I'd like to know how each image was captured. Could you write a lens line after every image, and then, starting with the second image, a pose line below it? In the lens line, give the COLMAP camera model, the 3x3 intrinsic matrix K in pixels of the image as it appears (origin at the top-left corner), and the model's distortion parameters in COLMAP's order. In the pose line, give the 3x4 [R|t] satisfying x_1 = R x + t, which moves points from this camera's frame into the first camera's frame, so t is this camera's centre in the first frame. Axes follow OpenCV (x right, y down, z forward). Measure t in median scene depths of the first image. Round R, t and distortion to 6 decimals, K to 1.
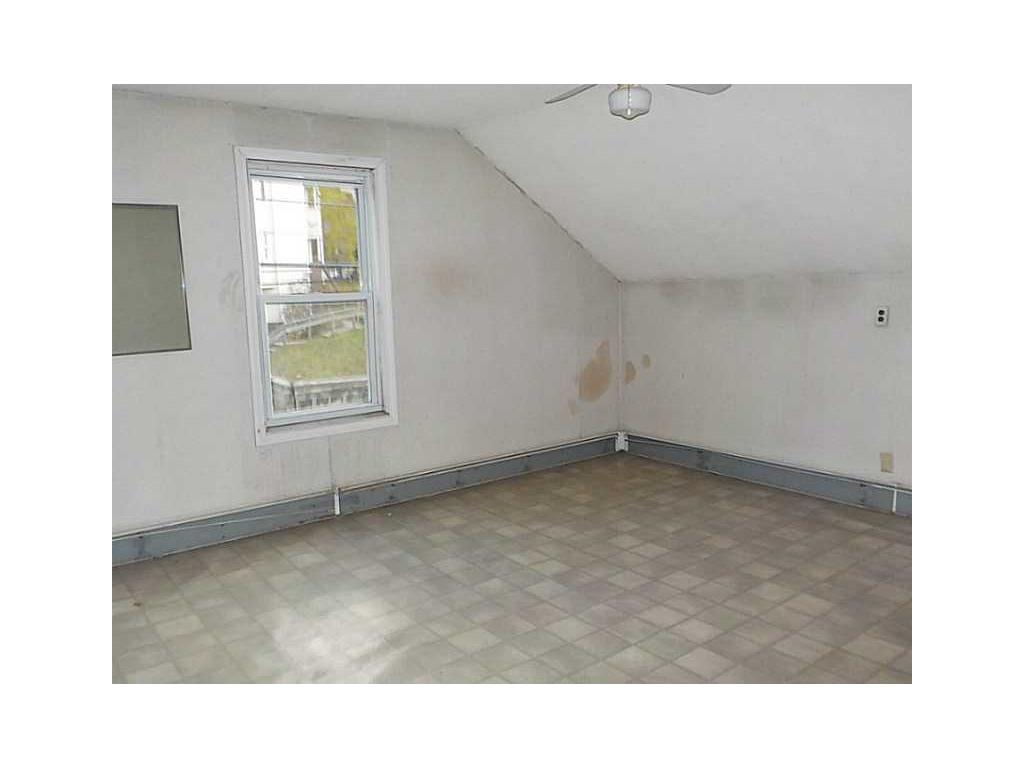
lens RADIAL K [[746.3, 0, 512.0], [0, 746.3, 384.0], [0, 0, 1]] dist [-0.001595, -0.001033]
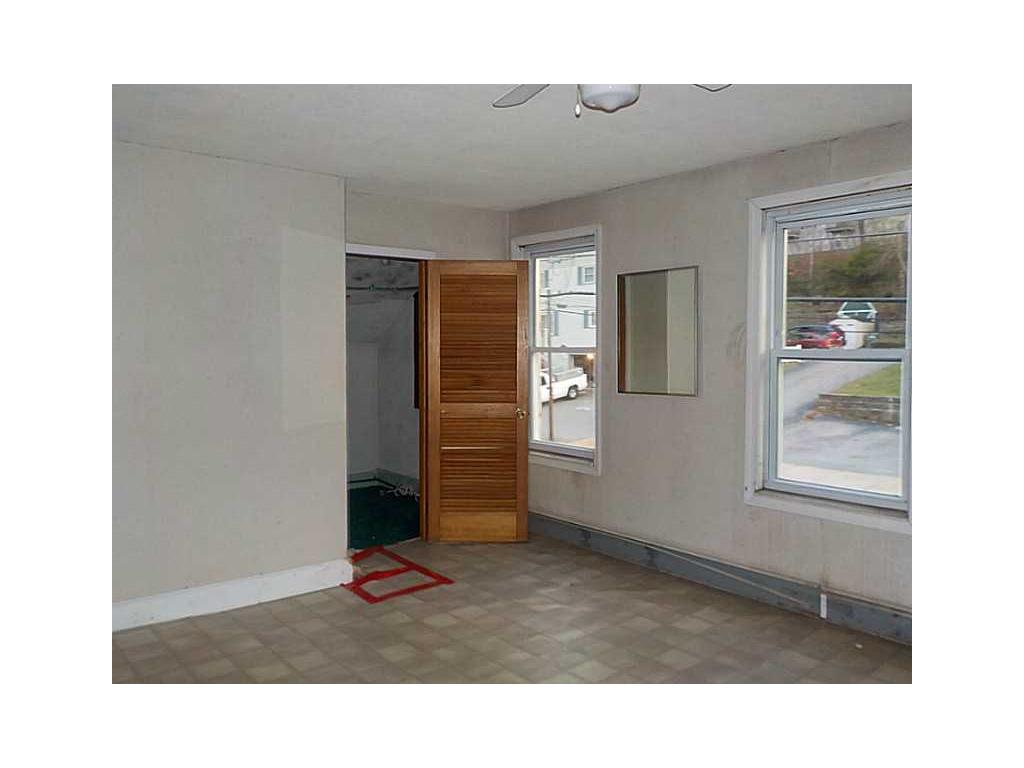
lens RADIAL K [[746.3, 0, 512.0], [0, 746.3, 384.0], [0, 0, 1]] dist [-0.001595, -0.001033]
pose [[0.017118, 0.071962, -0.997260, 0.594413], [-0.137551, 0.988093, 0.068939, -0.093447], [0.990347, 0.135994, 0.026813, 0.648071]]
